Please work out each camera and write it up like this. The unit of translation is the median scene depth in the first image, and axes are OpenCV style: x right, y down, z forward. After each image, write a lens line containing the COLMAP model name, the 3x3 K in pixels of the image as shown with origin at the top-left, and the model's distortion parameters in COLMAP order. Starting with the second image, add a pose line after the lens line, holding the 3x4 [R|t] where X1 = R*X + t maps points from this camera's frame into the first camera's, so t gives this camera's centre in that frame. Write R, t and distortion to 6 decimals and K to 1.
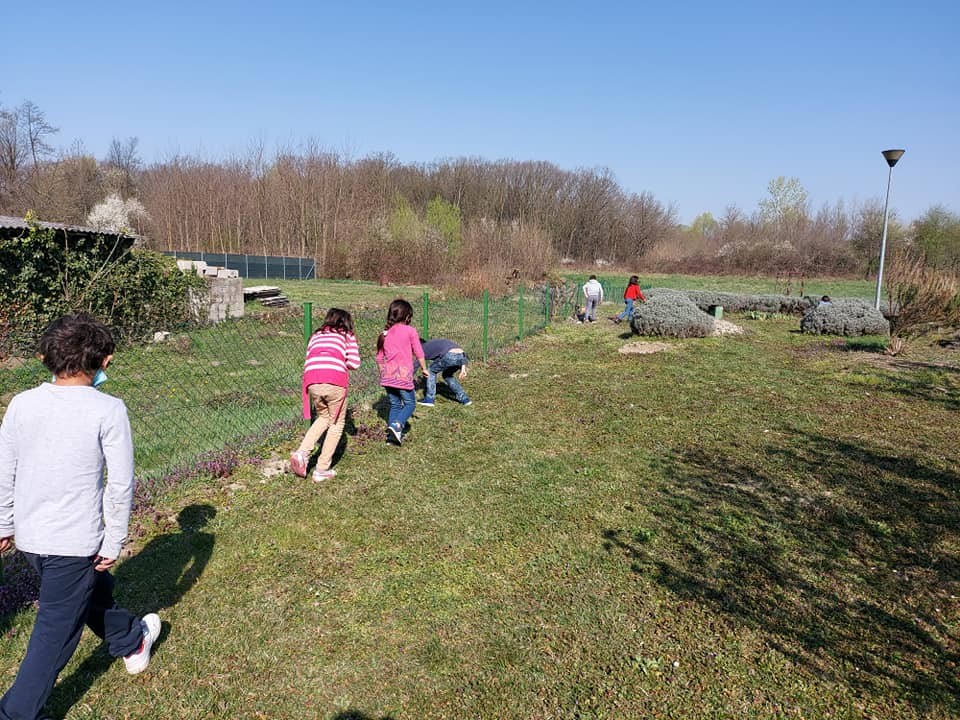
lens RADIAL K [[692.5, 0, 477.2], [0, 692.5, 354.8], [0, 0, 1]] dist [0.050971, -0.045188]
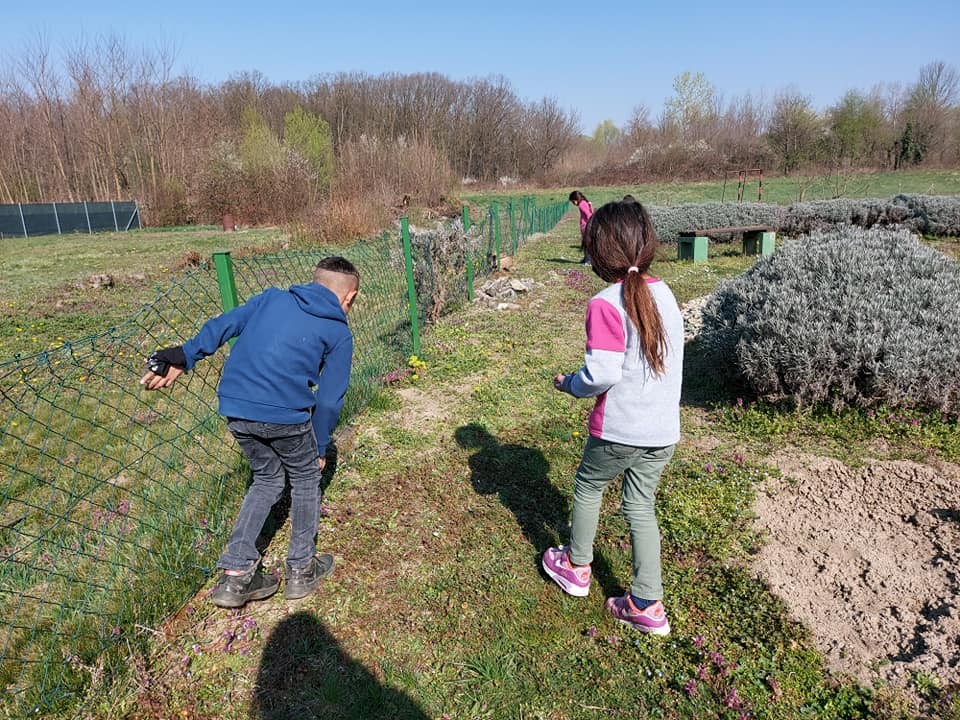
lens RADIAL K [[692.5, 0, 476.5], [0, 692.5, 361.5], [0, 0, 1]] dist [0.050971, -0.045188]
pose [[0.987544, -0.108097, 0.114333, 0.013652], [0.094671, 0.988612, 0.116977, -0.010736], [-0.125675, -0.104695, 0.986532, 0.099671]]
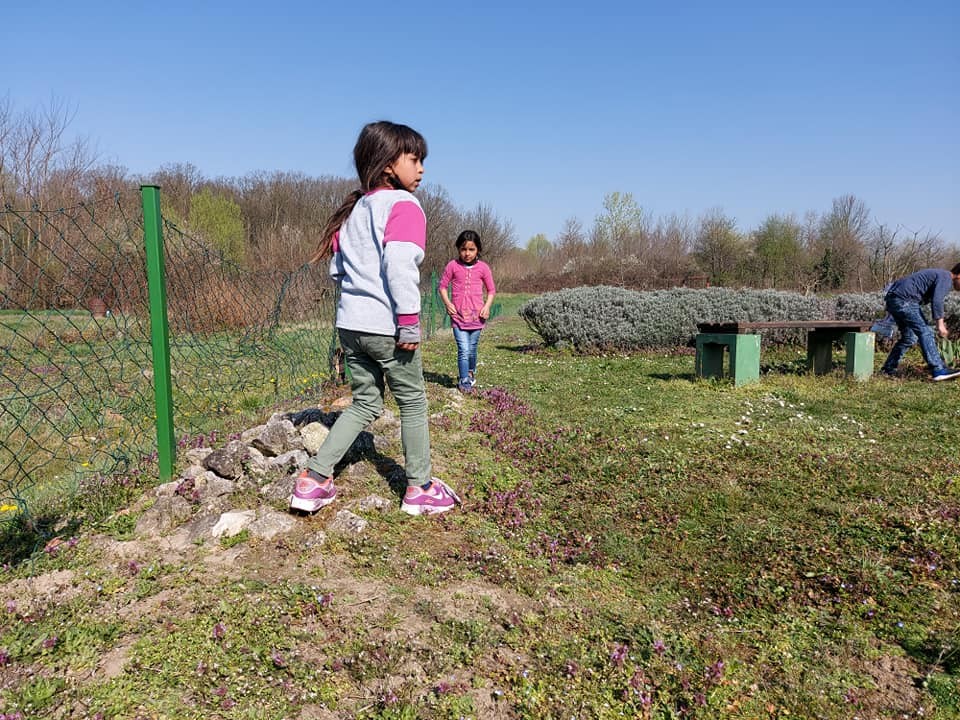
lens RADIAL K [[692.5, 0, 474.6], [0, 692.5, 358.3], [0, 0, 1]] dist [0.050971, -0.045188]
pose [[0.974266, -0.050038, 0.219777, 0.027582], [0.057471, 0.997967, -0.027553, -0.011618], [-0.217951, 0.039475, 0.975161, 0.148397]]
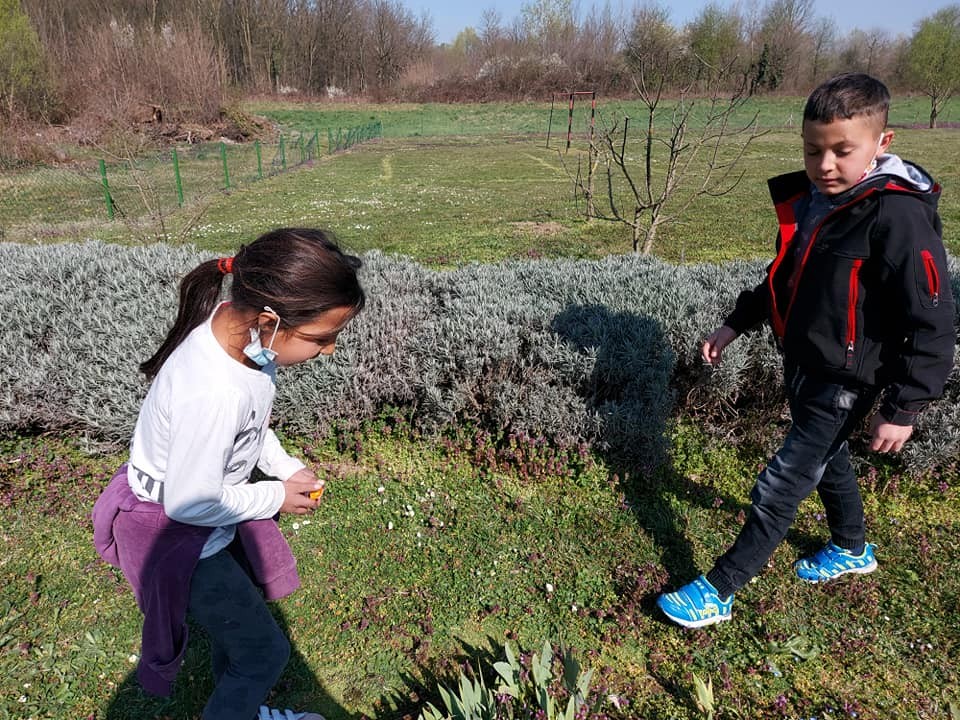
lens RADIAL K [[692.5, 0, 474.2], [0, 692.5, 358.6], [0, 0, 1]] dist [0.050971, -0.045188]
pose [[0.951256, -0.149493, 0.269747, 0.076354], [0.083659, 0.966948, 0.240856, -0.021817], [-0.296838, -0.206549, 0.932322, 0.186302]]
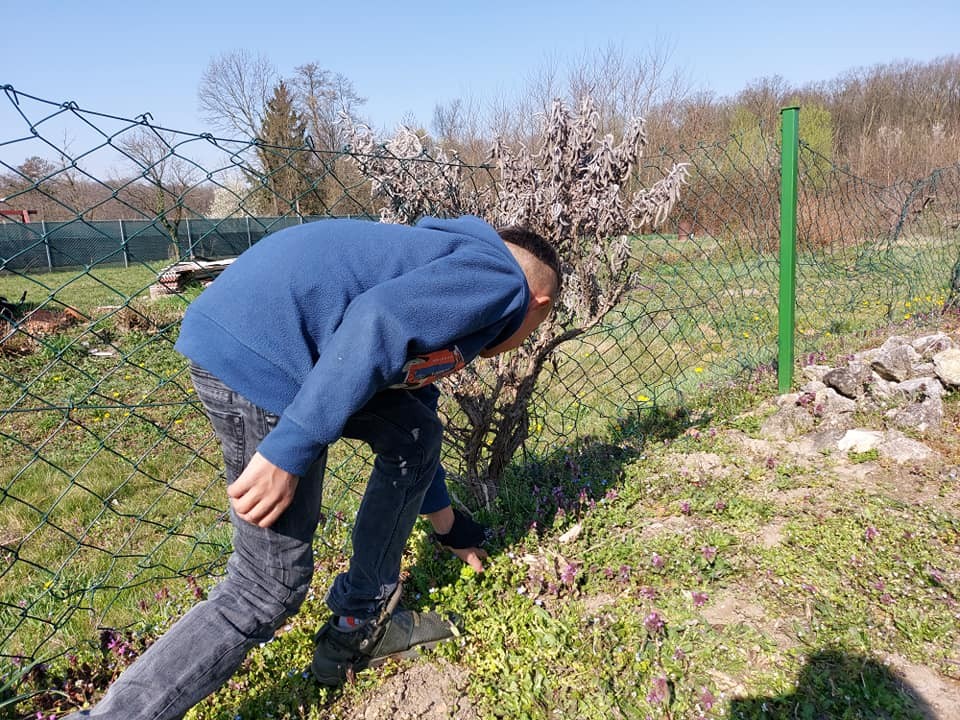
lens RADIAL K [[692.5, 0, 481.8], [0, 692.5, 359.6], [0, 0, 1]] dist [0.050971, -0.045188]
pose [[0.854349, 0.021984, -0.519235, 0.026238], [0.010647, 0.998155, 0.059778, -0.011536], [0.519591, -0.056599, 0.852538, 0.146863]]
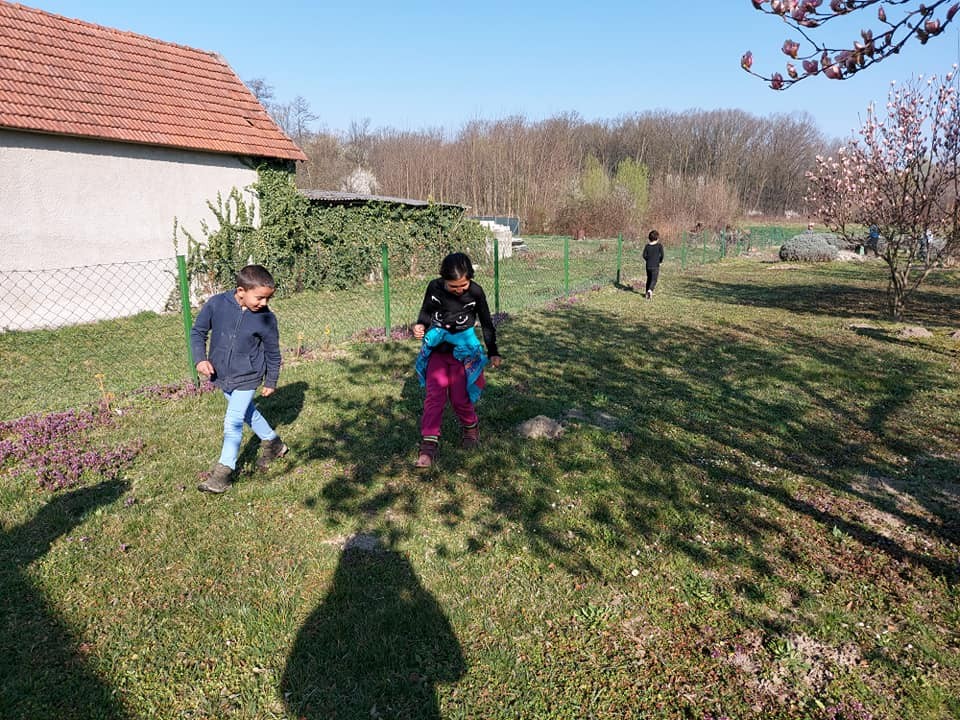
lens RADIAL K [[692.5, 0, 475.1], [0, 692.5, 358.0], [0, 0, 1]] dist [0.050971, -0.045188]
pose [[0.968676, 0.028078, -0.246734, -0.006223], [-0.012164, 0.997760, 0.065787, 0.012387], [0.248029, -0.060725, 0.966848, -0.092599]]
